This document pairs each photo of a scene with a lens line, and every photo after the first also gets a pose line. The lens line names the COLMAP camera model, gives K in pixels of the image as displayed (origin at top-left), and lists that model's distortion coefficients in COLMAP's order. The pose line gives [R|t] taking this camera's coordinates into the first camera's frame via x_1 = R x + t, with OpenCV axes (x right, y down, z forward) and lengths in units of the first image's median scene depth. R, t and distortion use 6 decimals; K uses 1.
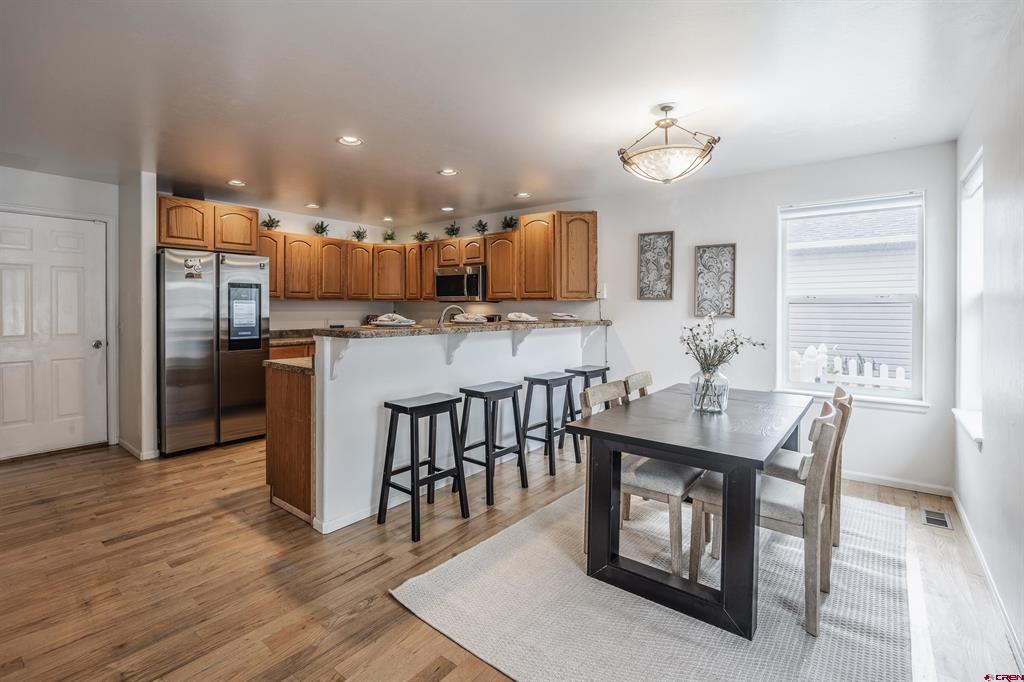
lens RADIAL K [[469.2, 0, 473.2], [0, 469.2, 315.8], [0, 0, 1]] dist [-0.017526, -0.000288]
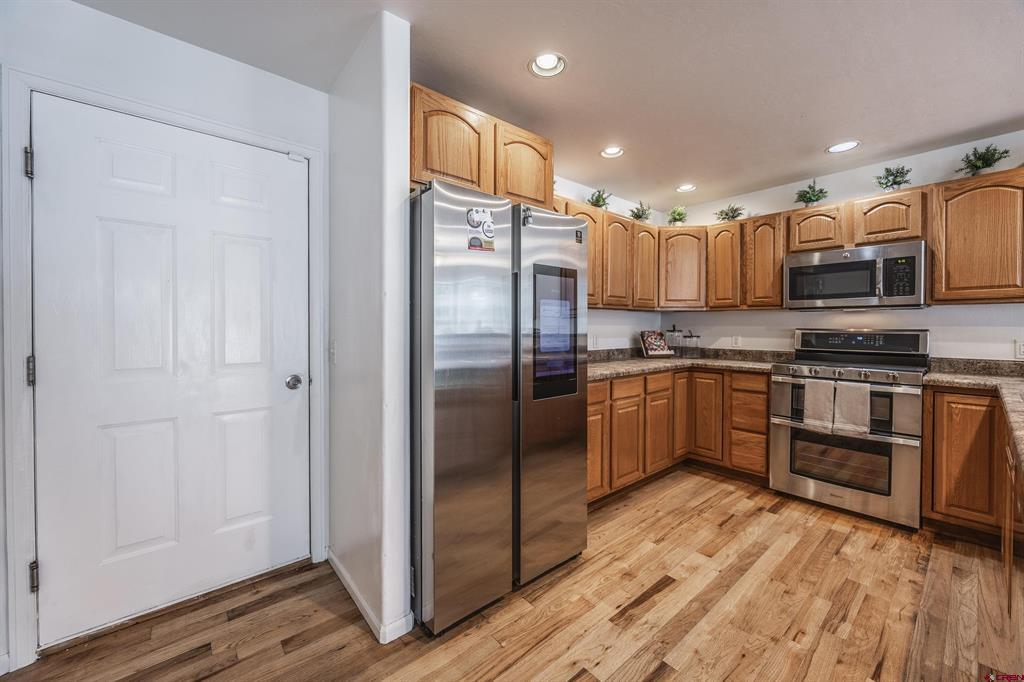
lens RADIAL K [[392.5, 0, 514.3], [0, 392.5, 333.6], [0, 0, 1]] dist [-0.001554, -0.000200]
pose [[0.987550, 0.000621, -0.157302, -0.482632], [-0.000775, 0.999999, -0.000914, 0.004546], [0.157301, 0.001025, 0.987550, 0.585942]]
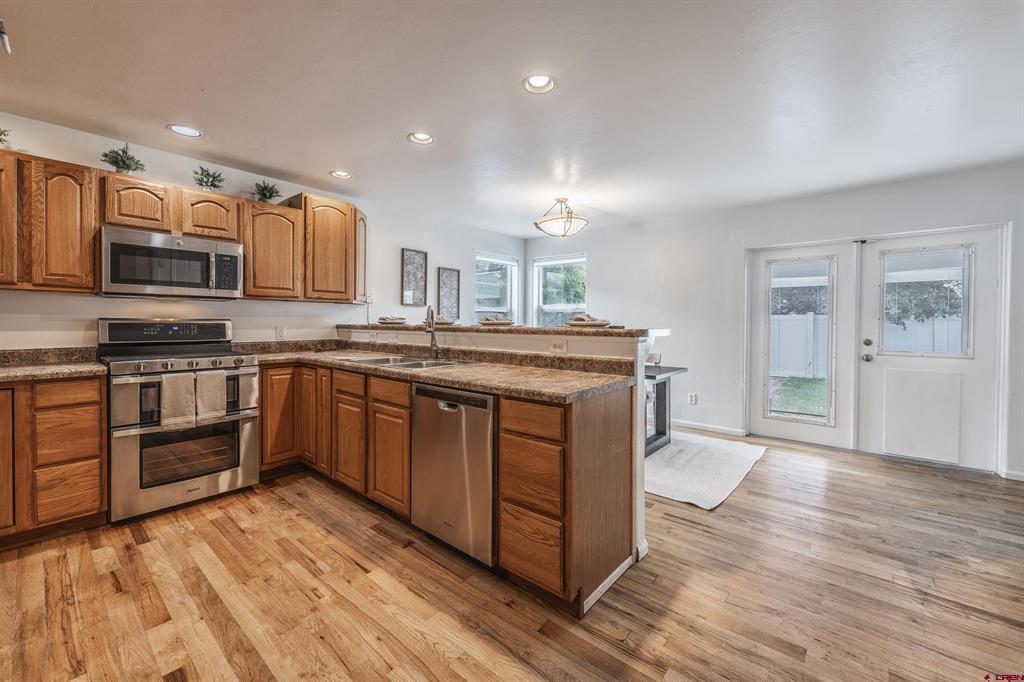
lens RADIAL K [[414.0, 0, 501.7], [0, 414.0, 330.3], [0, 0, 1]] dist [-0.001161, 0.000144]
pose [[0.013240, -0.026535, 0.999560, -0.698905], [0.012567, 0.999573, 0.026369, 0.003400], [-0.999833, 0.012213, 0.013568, 0.787400]]
